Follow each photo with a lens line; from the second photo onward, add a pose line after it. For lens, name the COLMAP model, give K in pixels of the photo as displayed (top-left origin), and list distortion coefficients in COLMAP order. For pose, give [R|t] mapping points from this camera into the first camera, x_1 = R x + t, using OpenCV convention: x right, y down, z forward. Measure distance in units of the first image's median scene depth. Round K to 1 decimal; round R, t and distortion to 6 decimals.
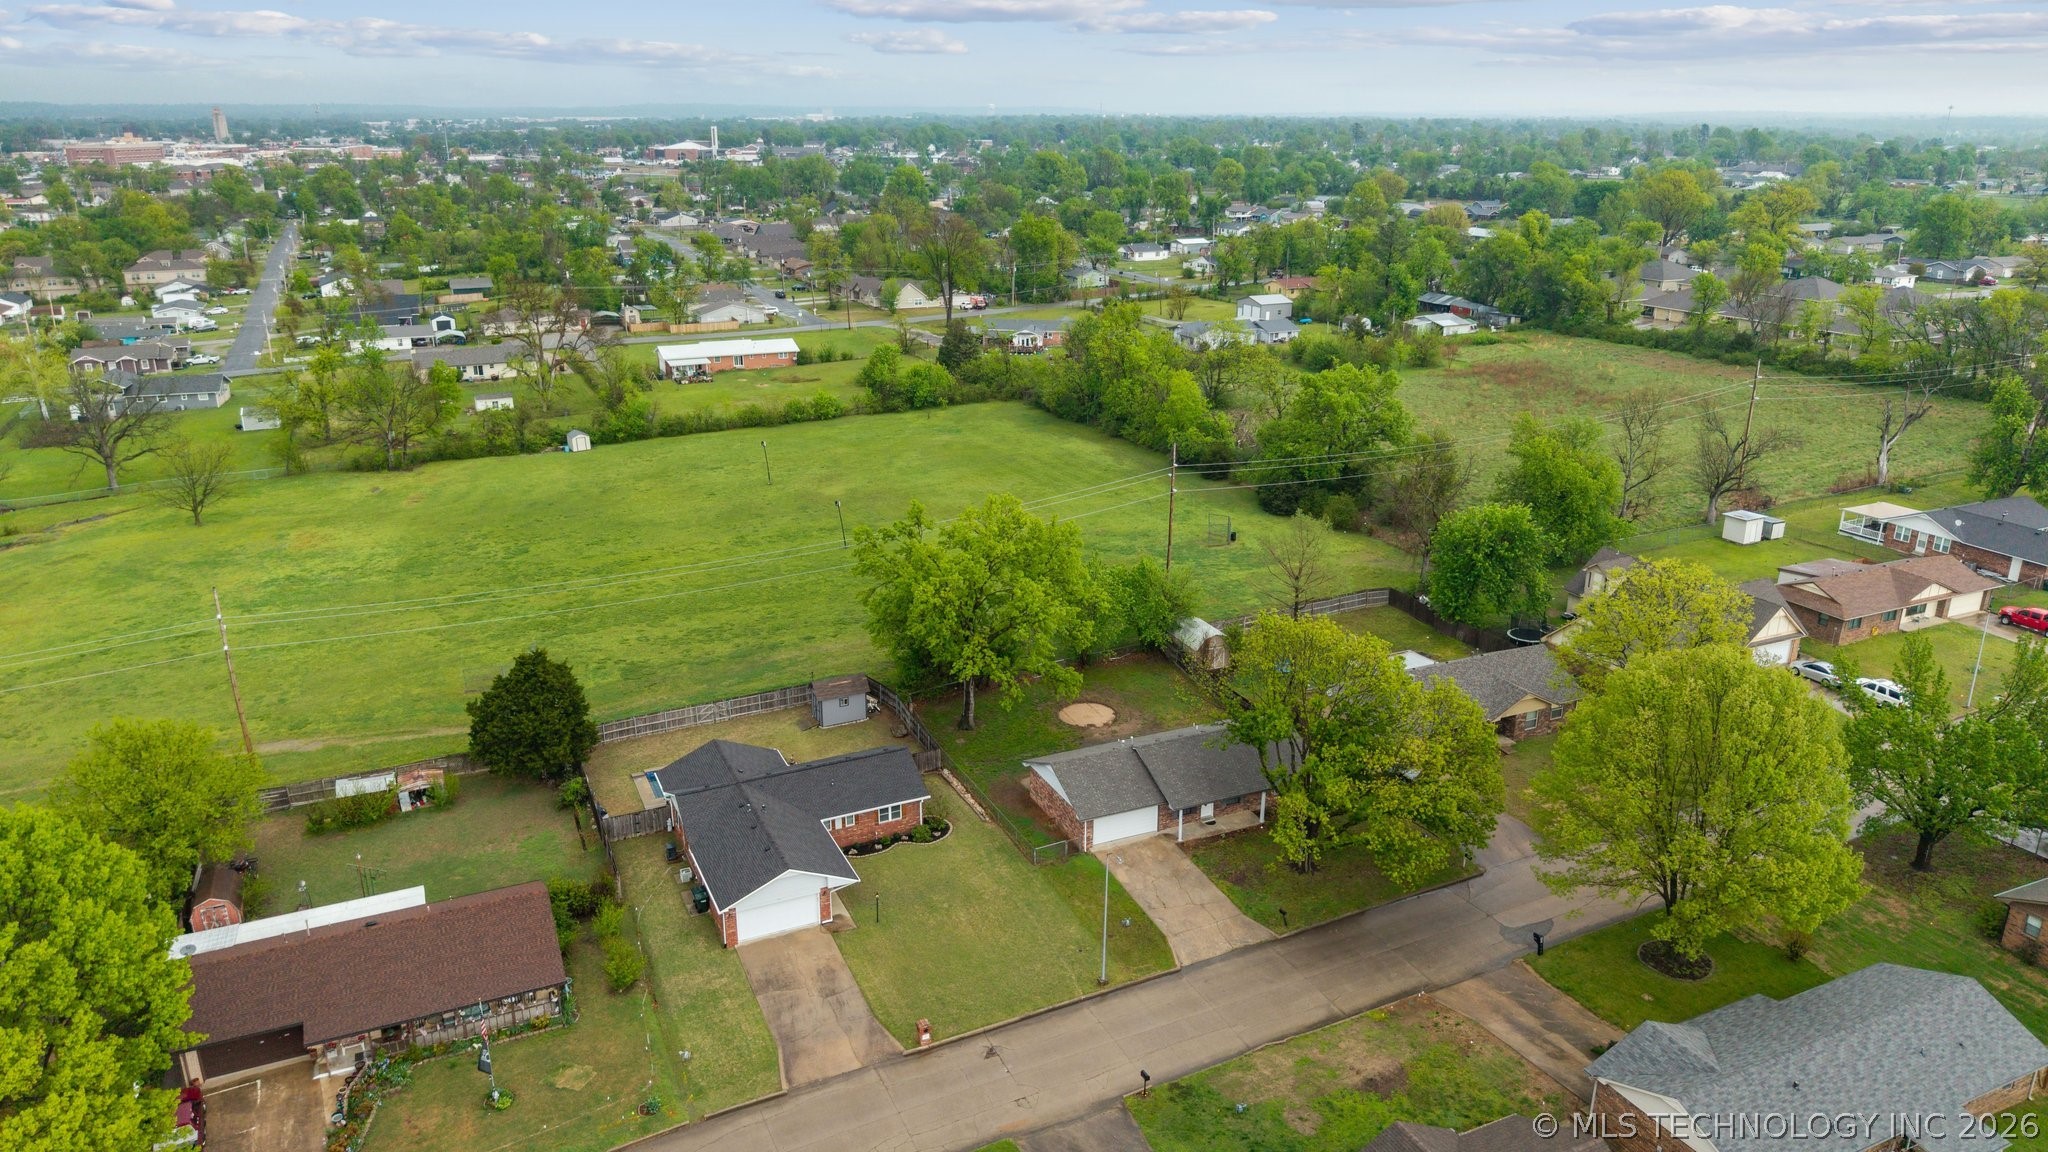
lens RADIAL K [[1365.2, 0, 1024.0], [0, 1365.2, 576.0], [0, 0, 1]] dist [0.028380, -0.047961]
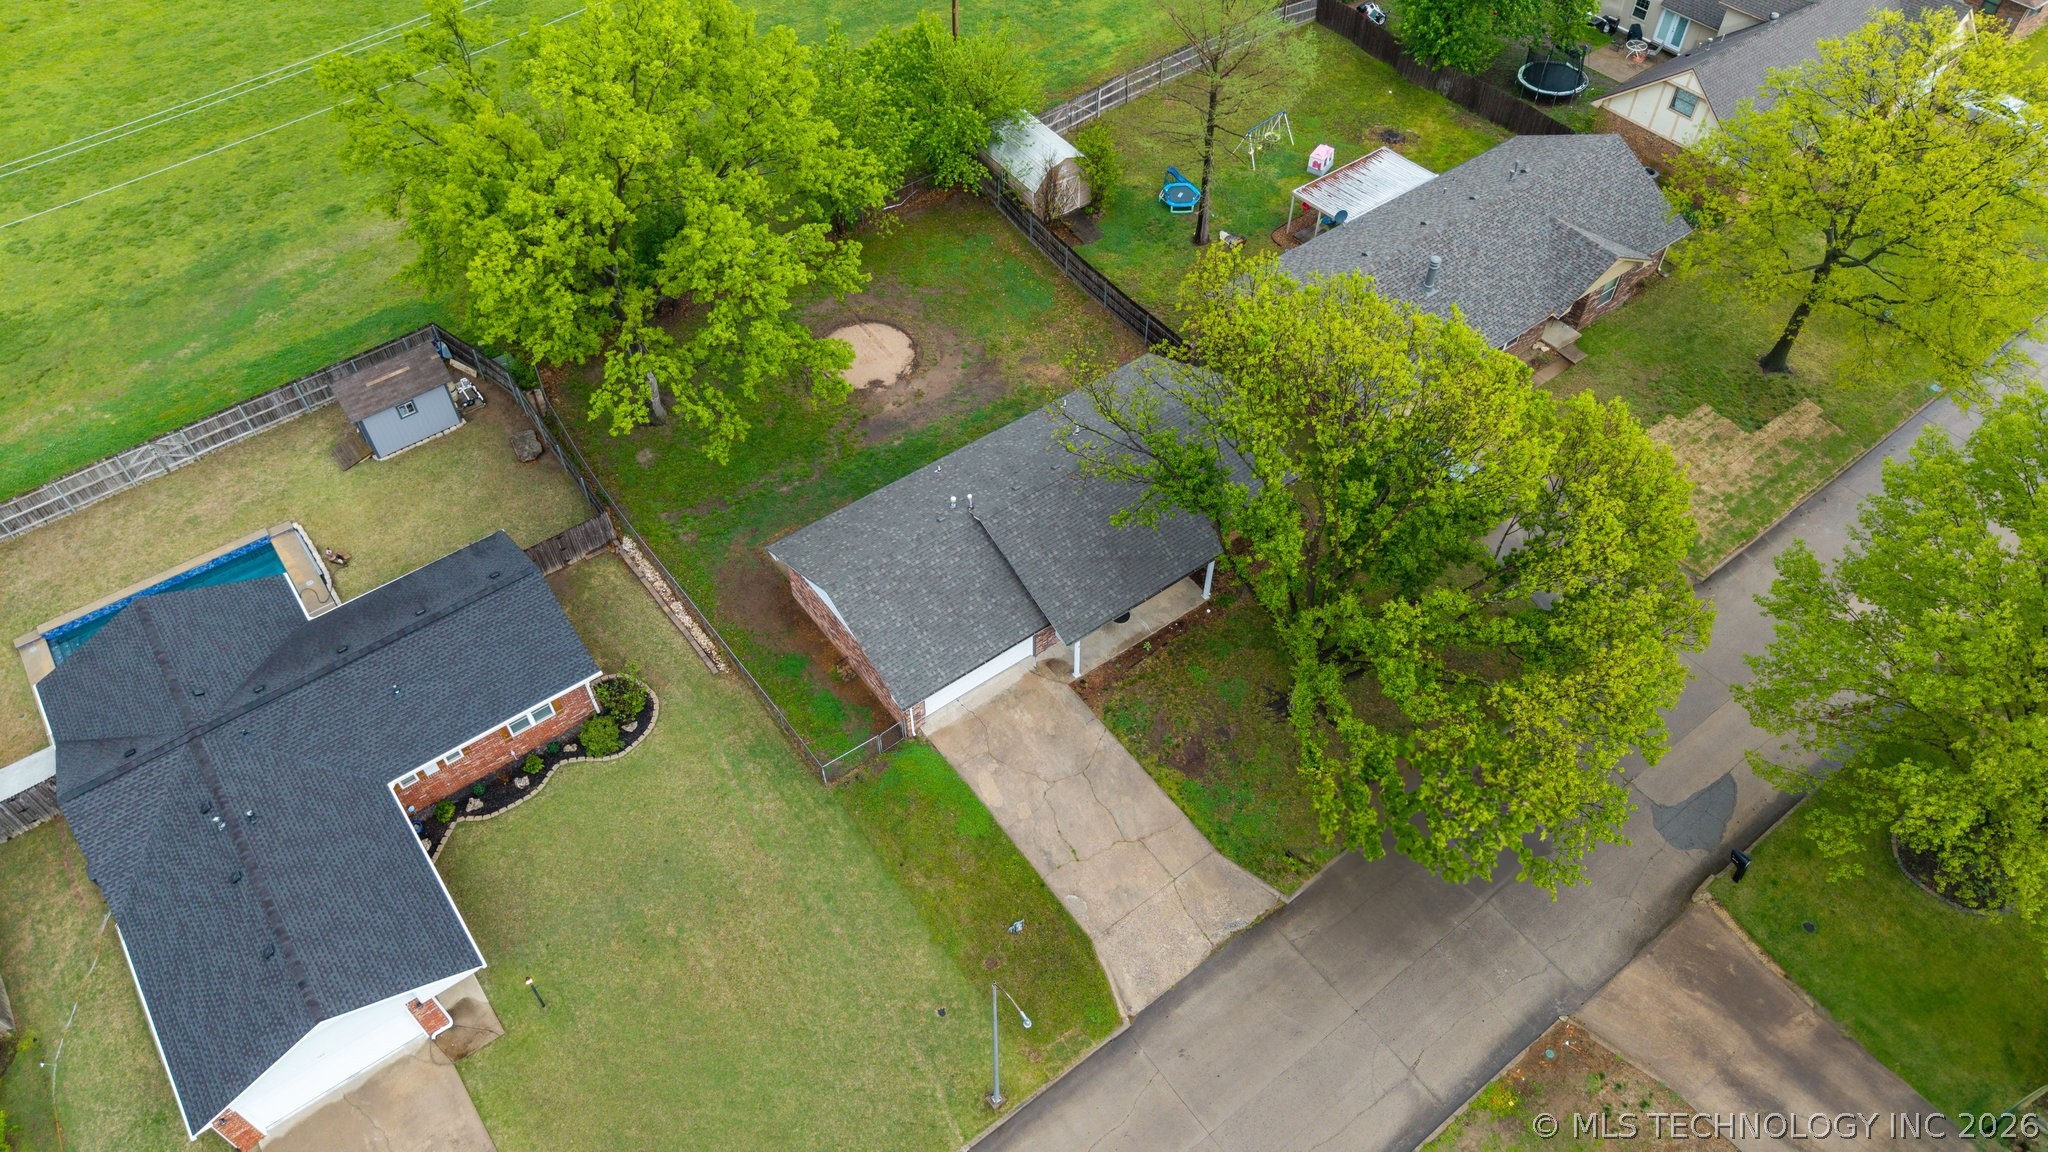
lens RADIAL K [[1365.2, 0, 1024.0], [0, 1365.2, 576.0], [0, 0, 1]] dist [0.028380, -0.047961]
pose [[0.978146, -0.160649, 0.131990, 0.025985], [0.071253, 0.855381, 0.513076, -0.127093], [-0.195327, -0.492459, 0.848134, 0.548983]]
